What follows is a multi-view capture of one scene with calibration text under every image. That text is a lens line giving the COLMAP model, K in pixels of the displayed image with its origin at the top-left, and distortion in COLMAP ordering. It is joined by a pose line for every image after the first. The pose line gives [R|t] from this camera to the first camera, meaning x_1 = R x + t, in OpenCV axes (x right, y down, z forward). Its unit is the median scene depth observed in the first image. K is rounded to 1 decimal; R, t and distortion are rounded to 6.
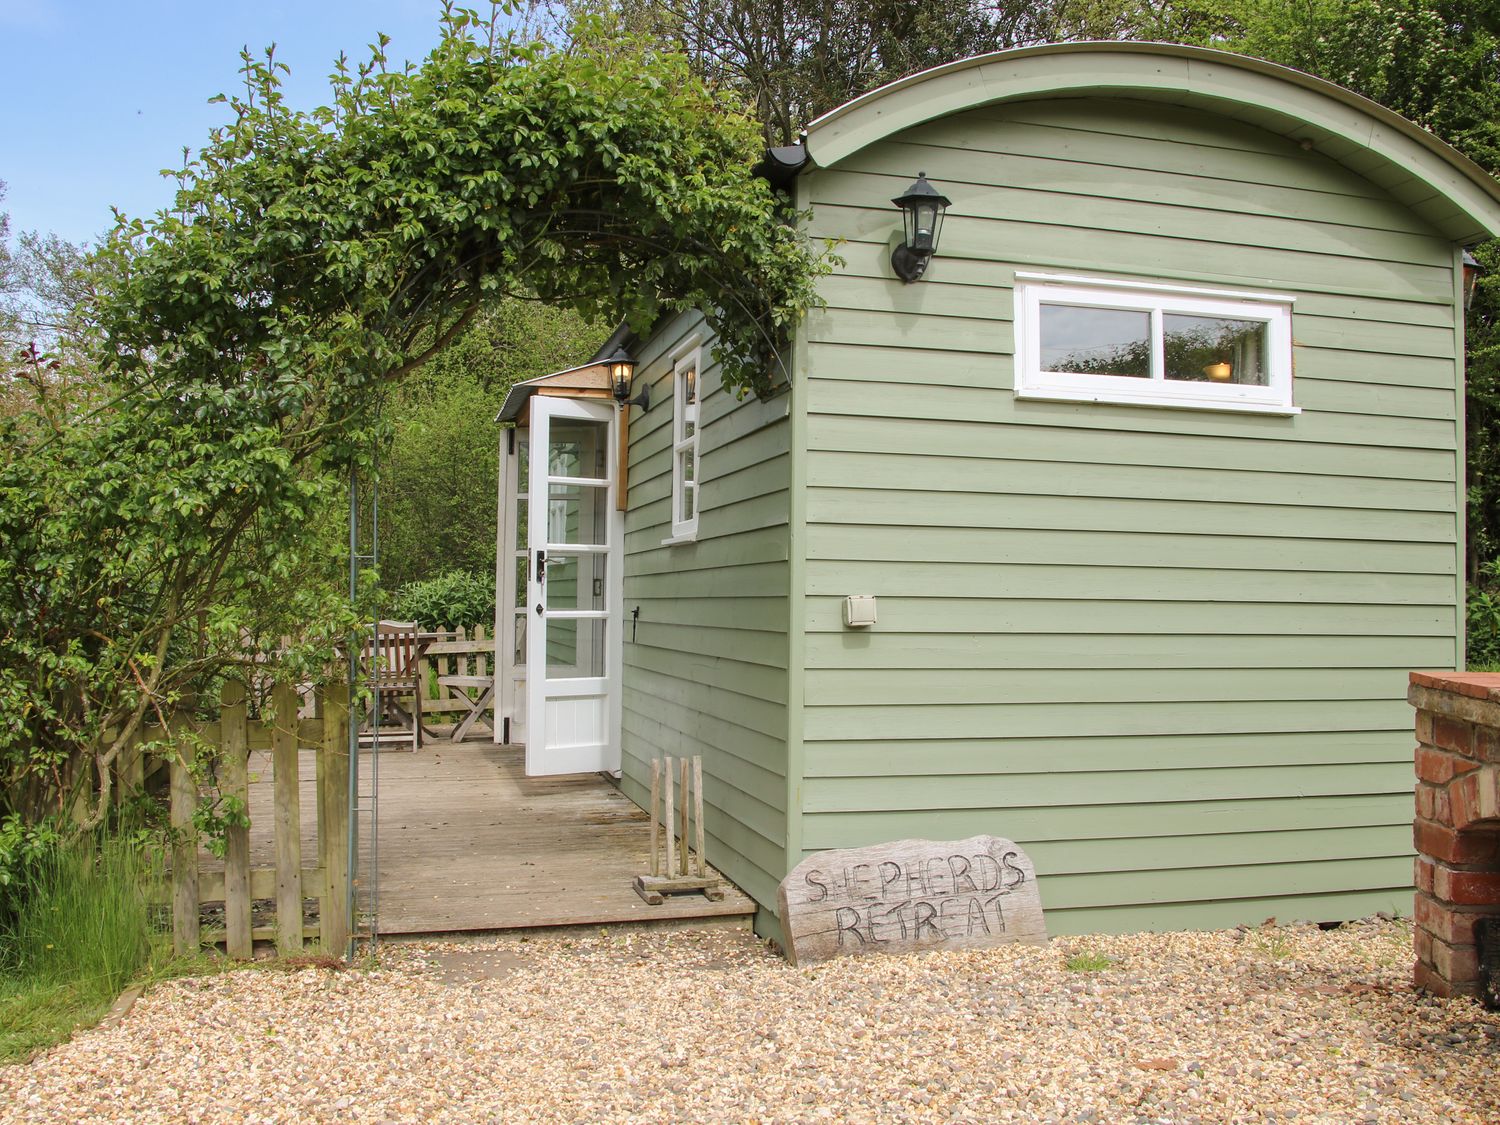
lens RADIAL K [[1458.1, 0, 750.0], [0, 1458.1, 562.5], [0, 0, 1]] dist [-0.195283, 0.174400]
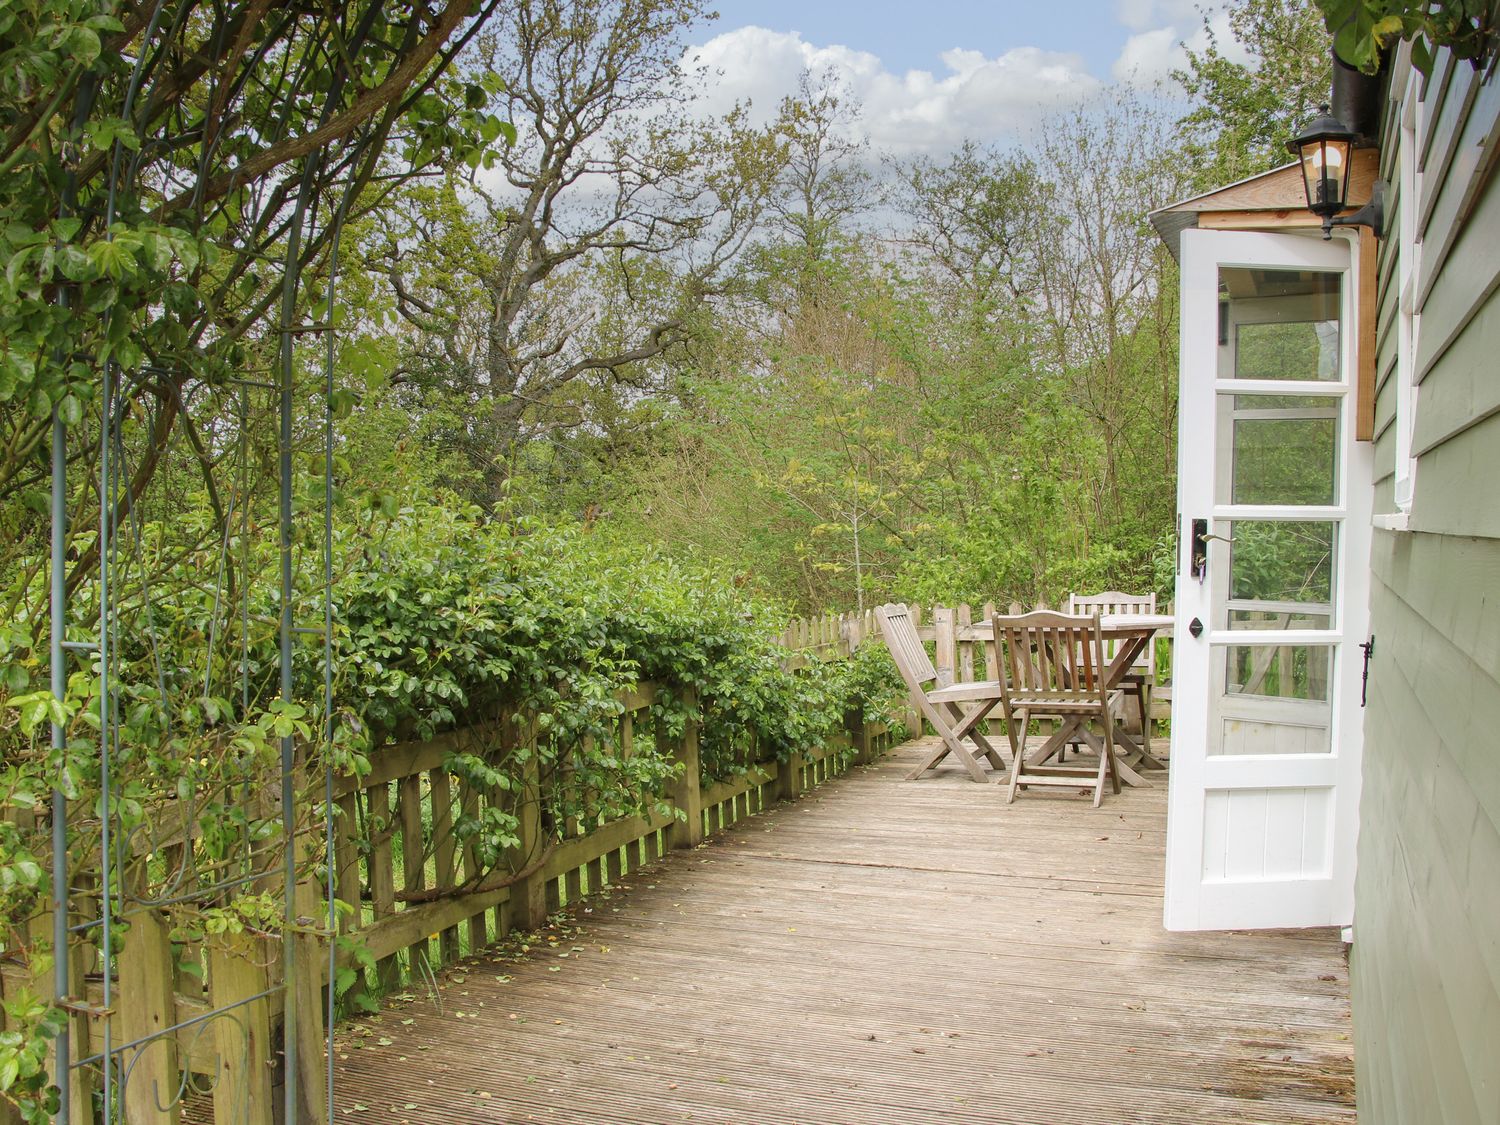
lens RADIAL K [[1458.1, 0, 750.0], [0, 1458.1, 562.5], [0, 0, 1]] dist [-0.195283, 0.174400]
pose [[0.800705, 0.029937, -0.598310, 0.066012], [0.006652, 0.998245, 0.058849, -0.040523], [0.599022, -0.051101, 0.799100, 0.797115]]
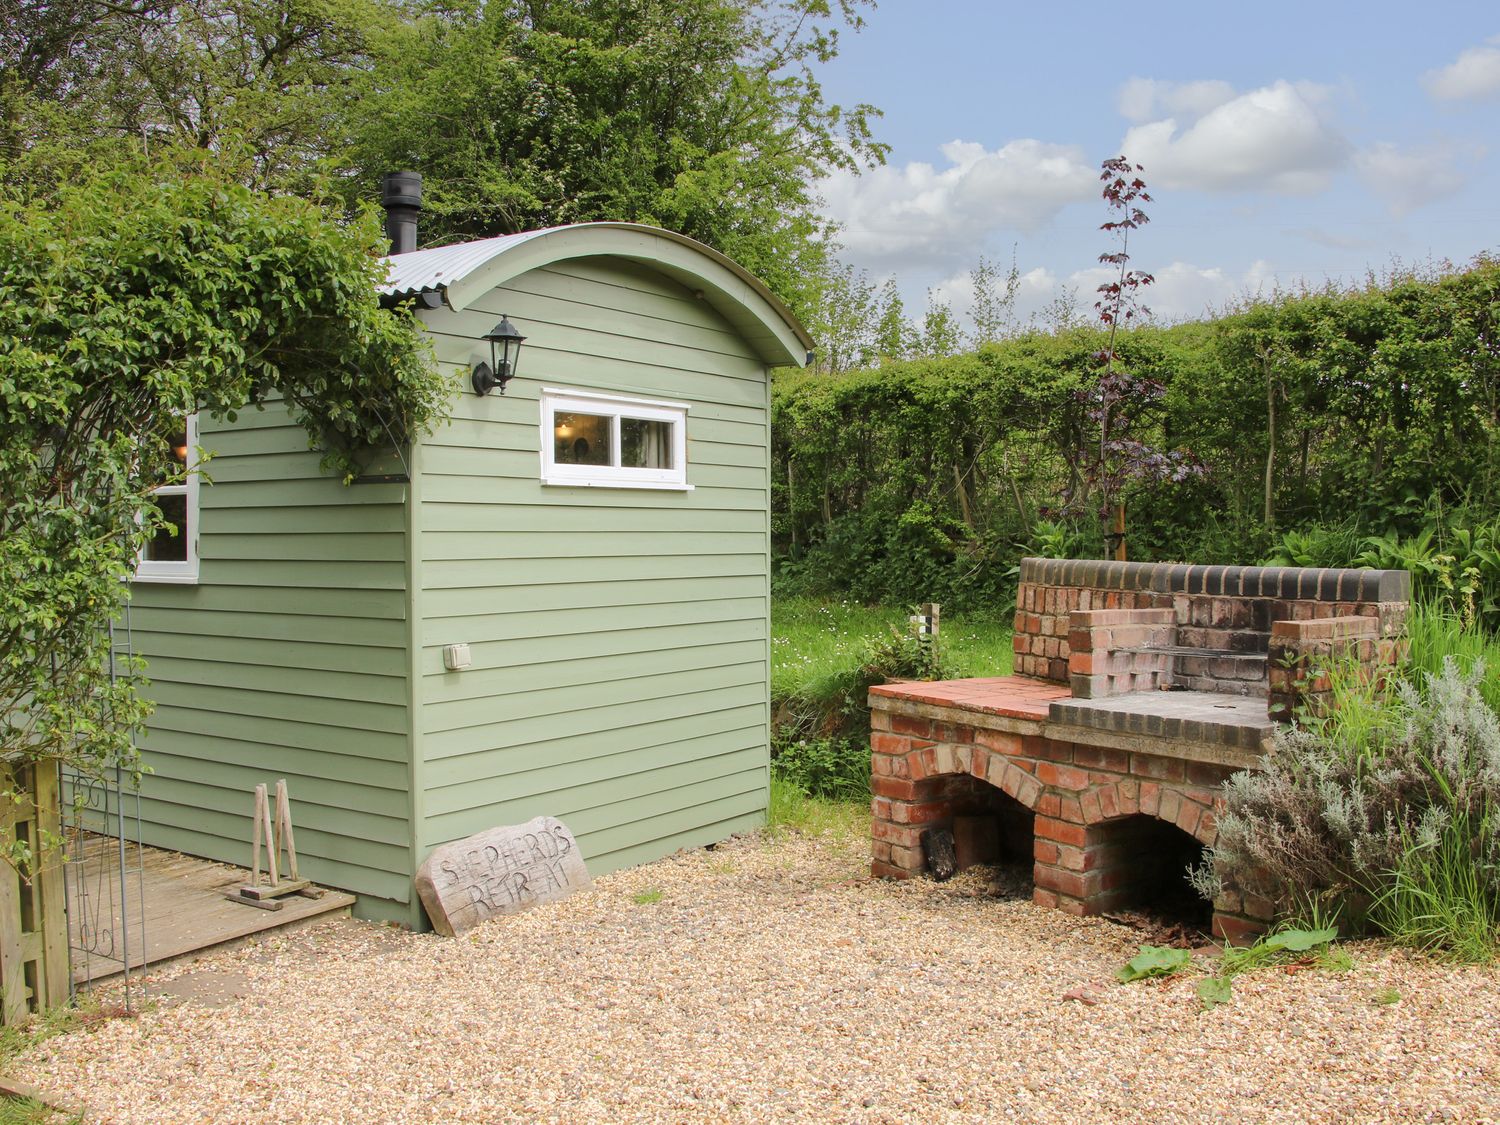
lens RADIAL K [[1458.1, 0, 750.0], [0, 1458.1, 562.5], [0, 0, 1]] dist [-0.195283, 0.174400]
pose [[0.733716, -0.027294, 0.678908, -0.574827], [-0.010623, 0.998610, 0.051627, -0.112921], [-0.679374, -0.045091, 0.732406, -0.099832]]
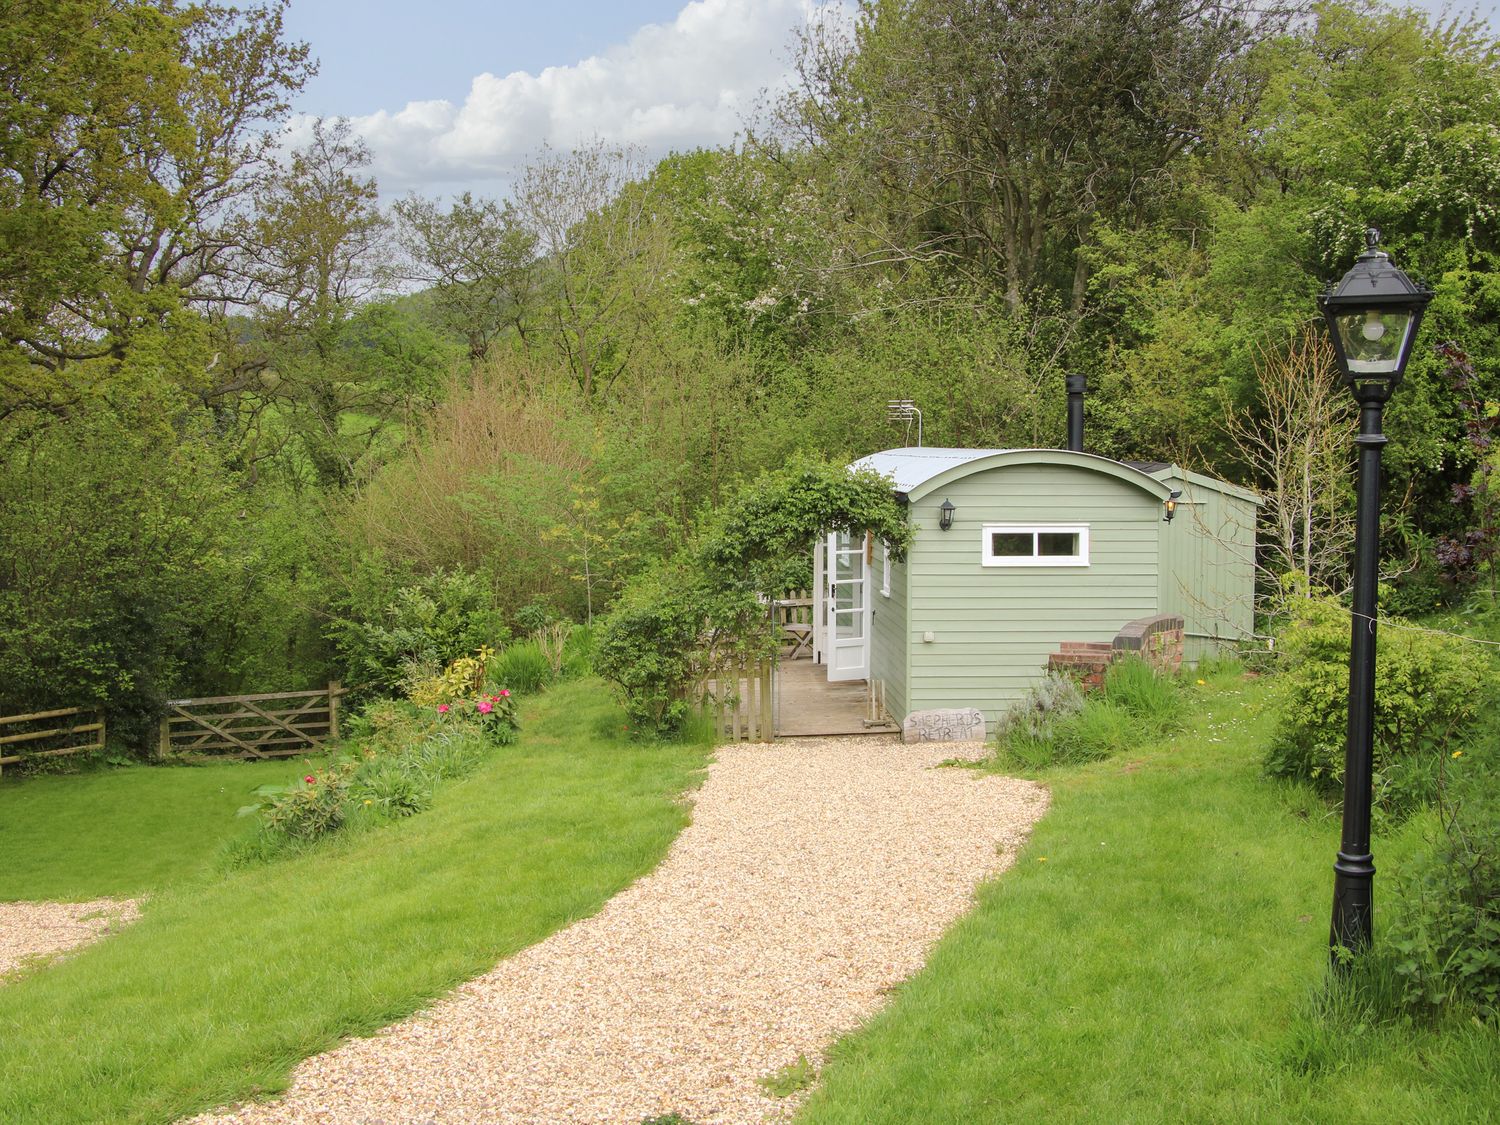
lens RADIAL K [[1458.1, 0, 750.0], [0, 1458.1, 562.5], [0, 0, 1]] dist [-0.195283, 0.174400]
pose [[0.977441, 0.000286, -0.211210, 0.349847], [0.017263, 0.996545, 0.081239, -0.376830], [0.210504, -0.083053, 0.974059, -2.074404]]
